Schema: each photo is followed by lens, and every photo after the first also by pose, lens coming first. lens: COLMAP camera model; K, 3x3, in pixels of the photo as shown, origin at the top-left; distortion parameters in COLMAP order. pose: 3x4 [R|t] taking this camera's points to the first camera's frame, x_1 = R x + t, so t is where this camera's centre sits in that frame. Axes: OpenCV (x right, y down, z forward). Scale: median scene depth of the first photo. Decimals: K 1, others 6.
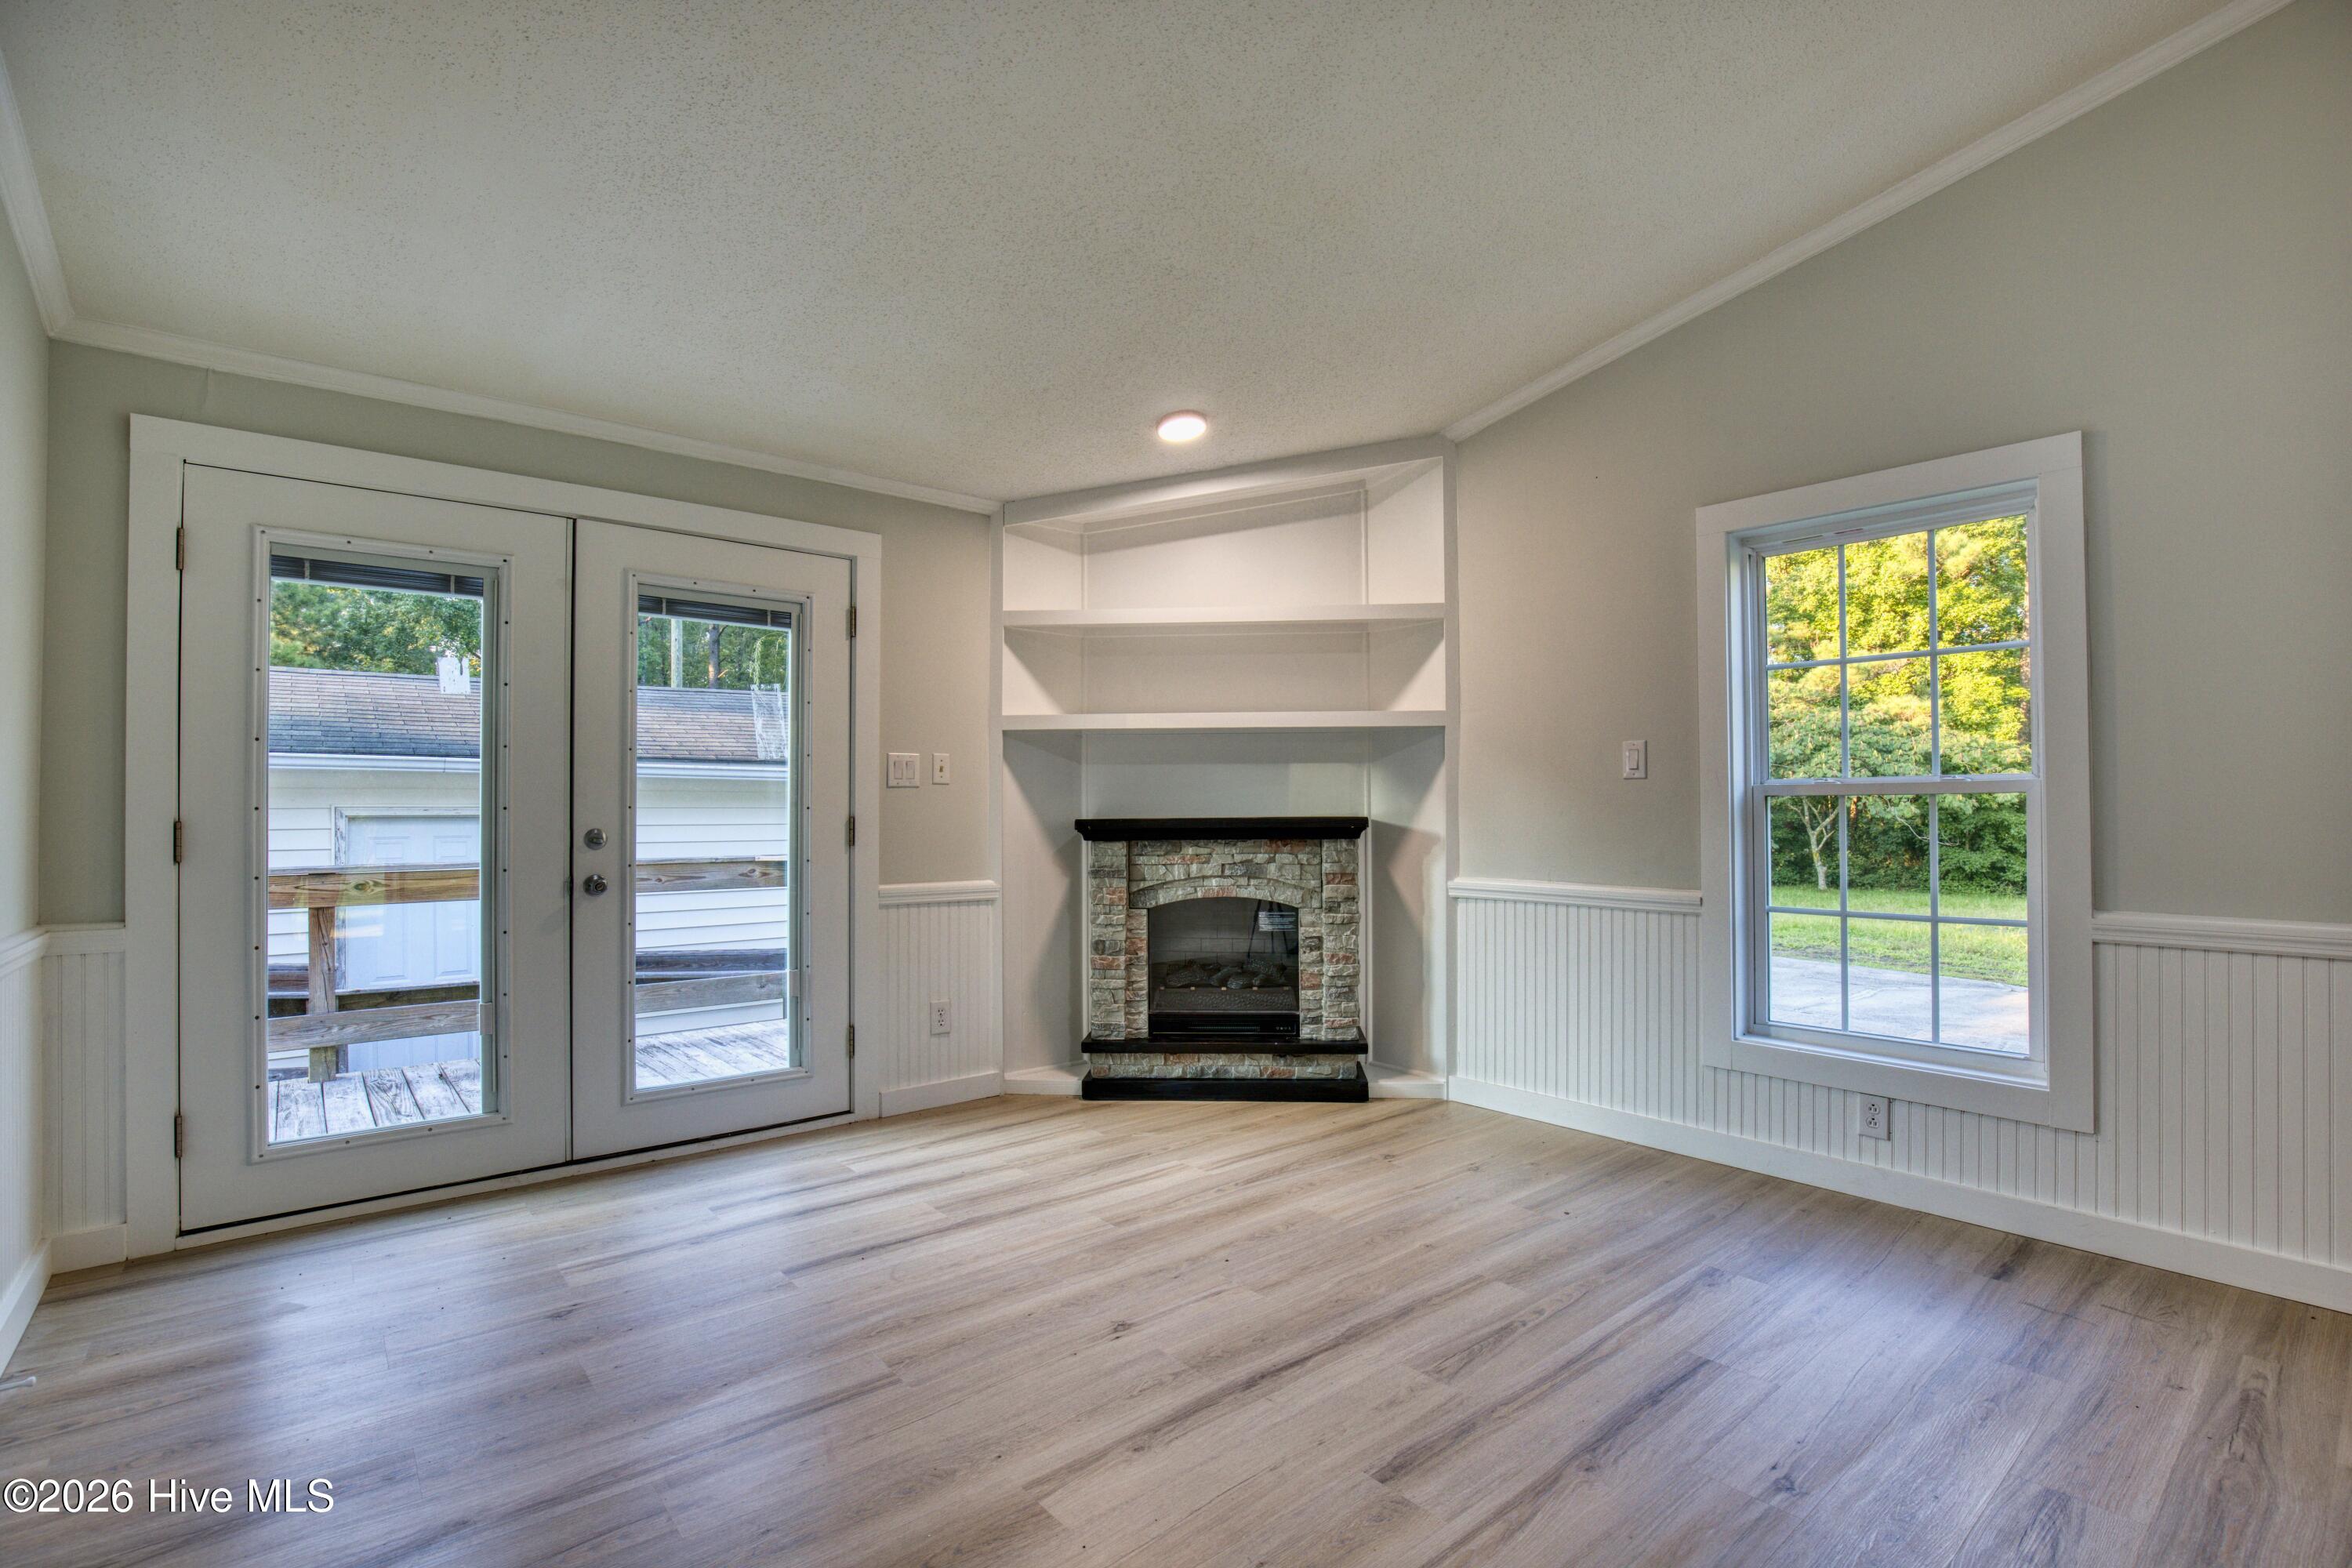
lens RADIAL K [[1077.5, 0, 1187.7], [0, 1077.5, 797.4], [0, 0, 1]] dist [-0.039142, 0.009148]
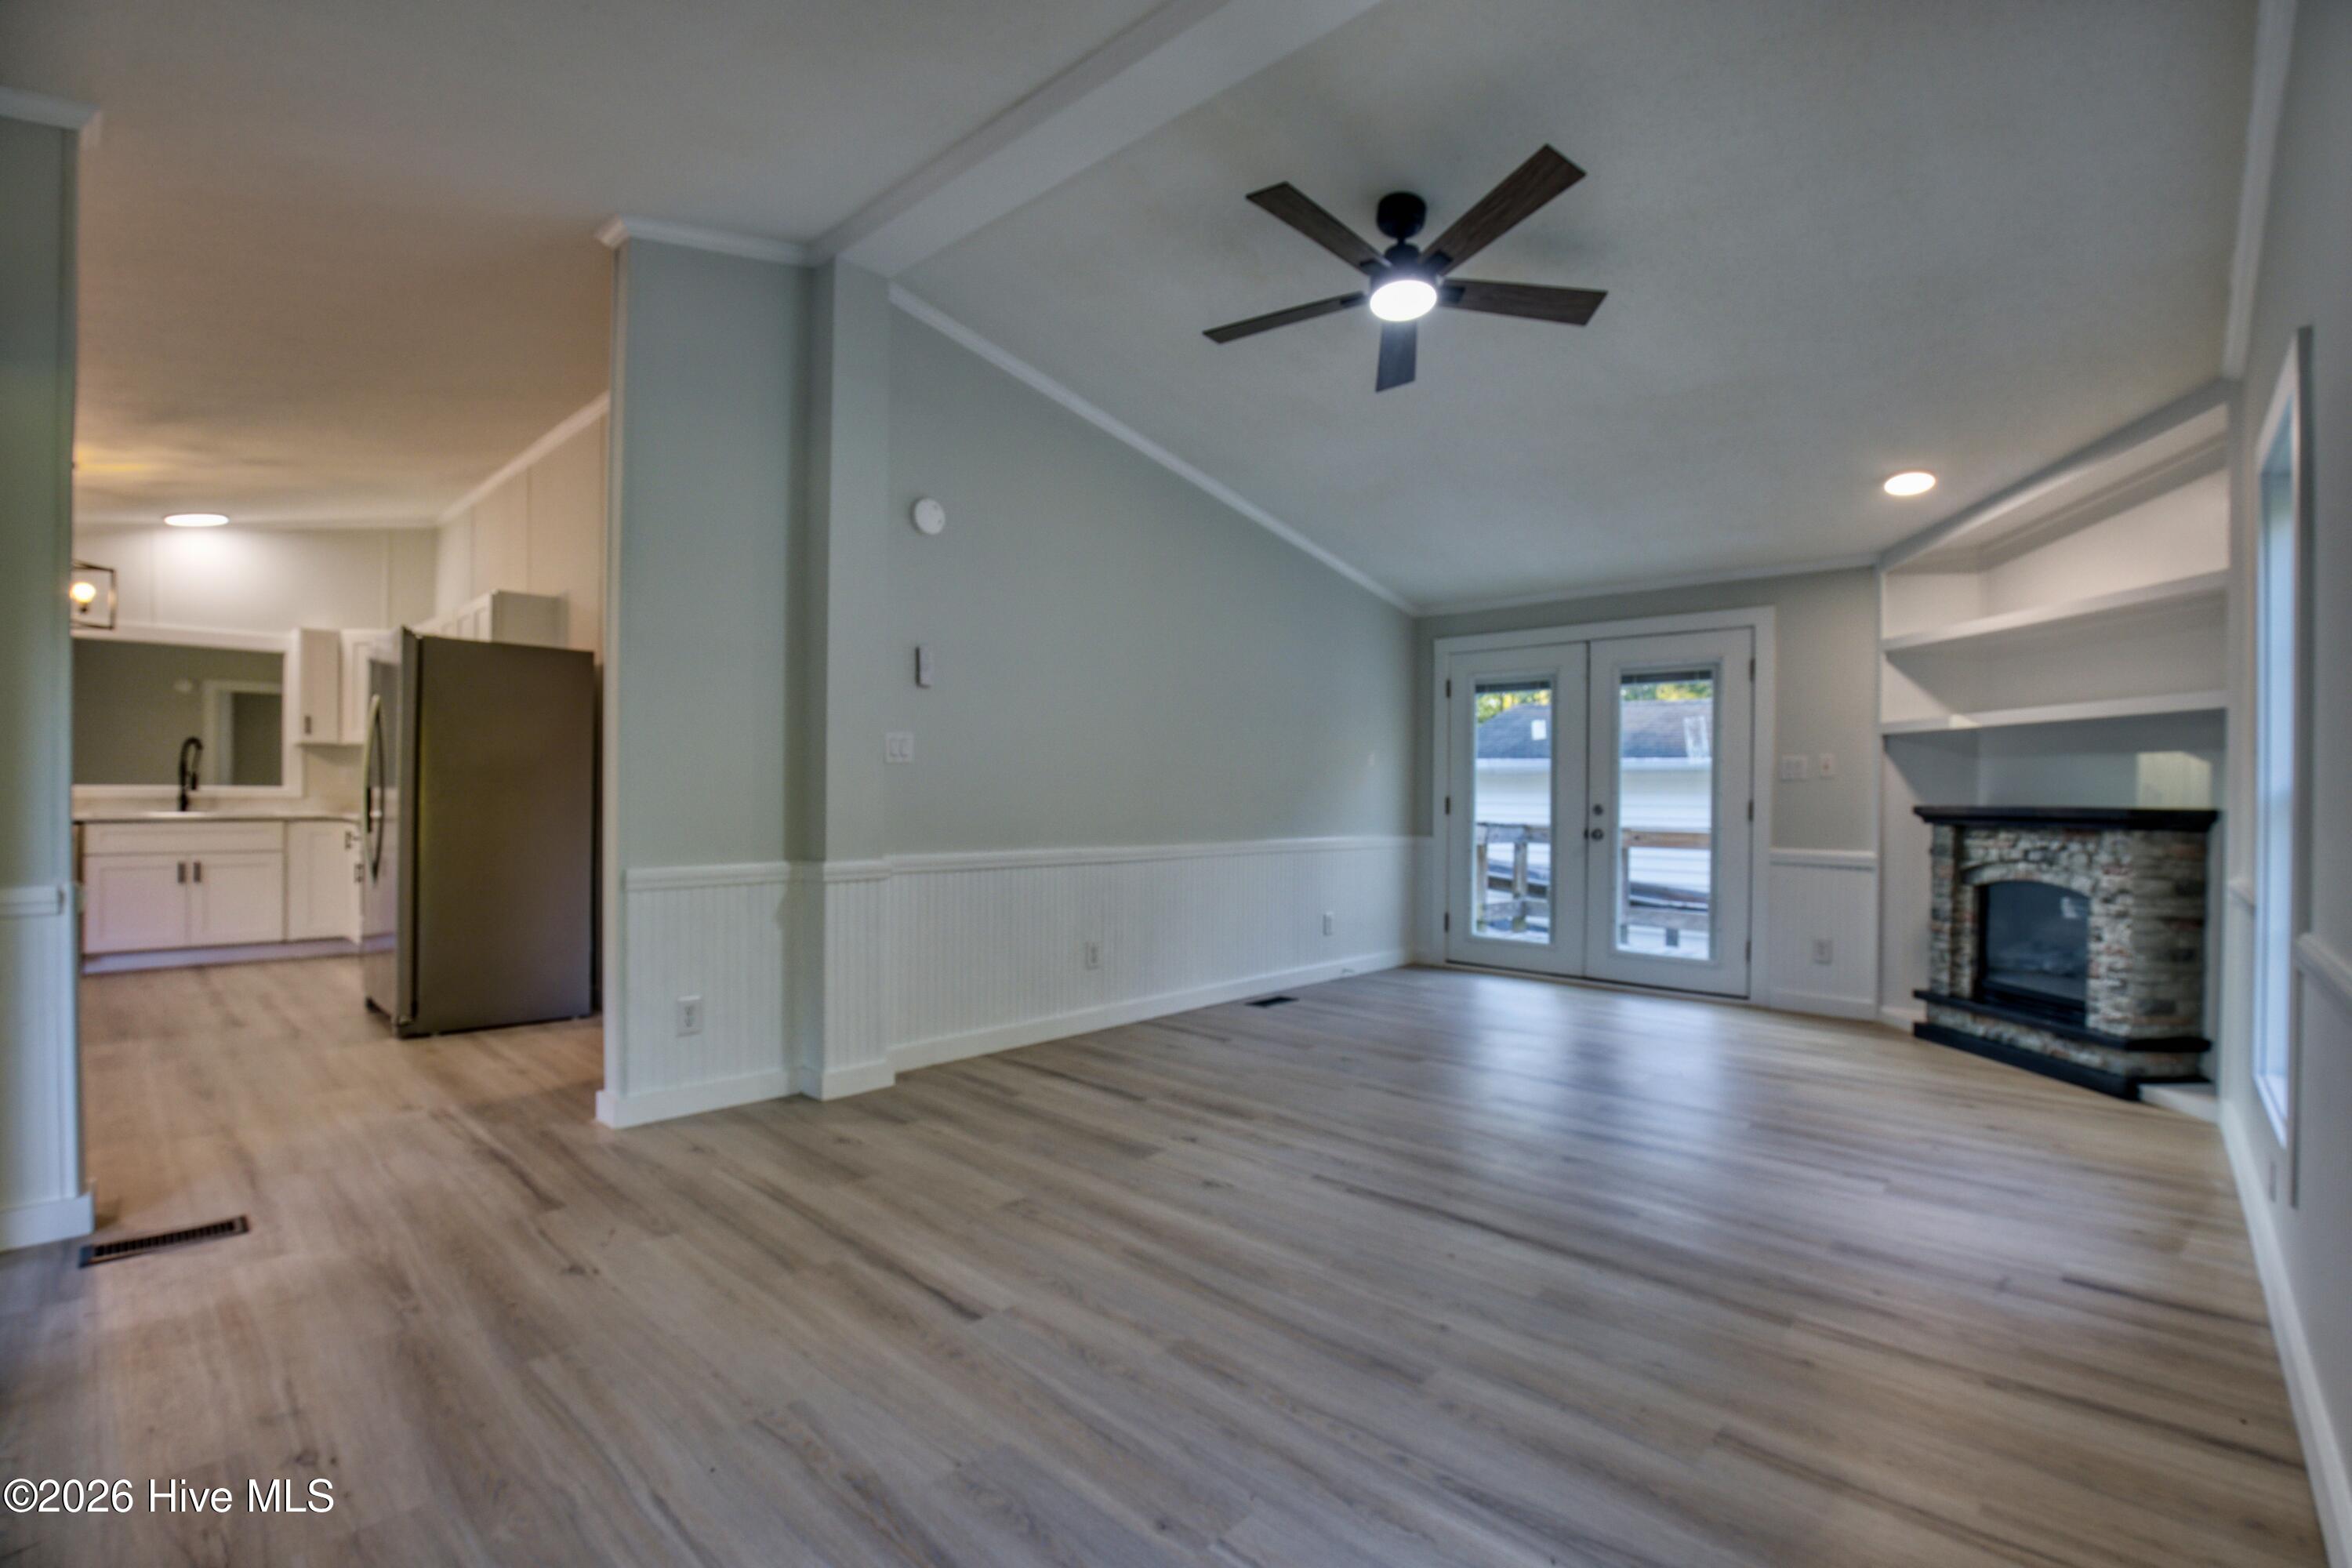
lens RADIAL K [[1077.5, 0, 1187.7], [0, 1077.5, 797.4], [0, 0, 1]] dist [-0.039142, 0.009148]
pose [[0.124502, 0.010456, -0.992164, 0.983444], [0.003217, 0.999935, 0.010941, -0.004783], [0.992214, -0.004554, 0.124460, 0.038351]]
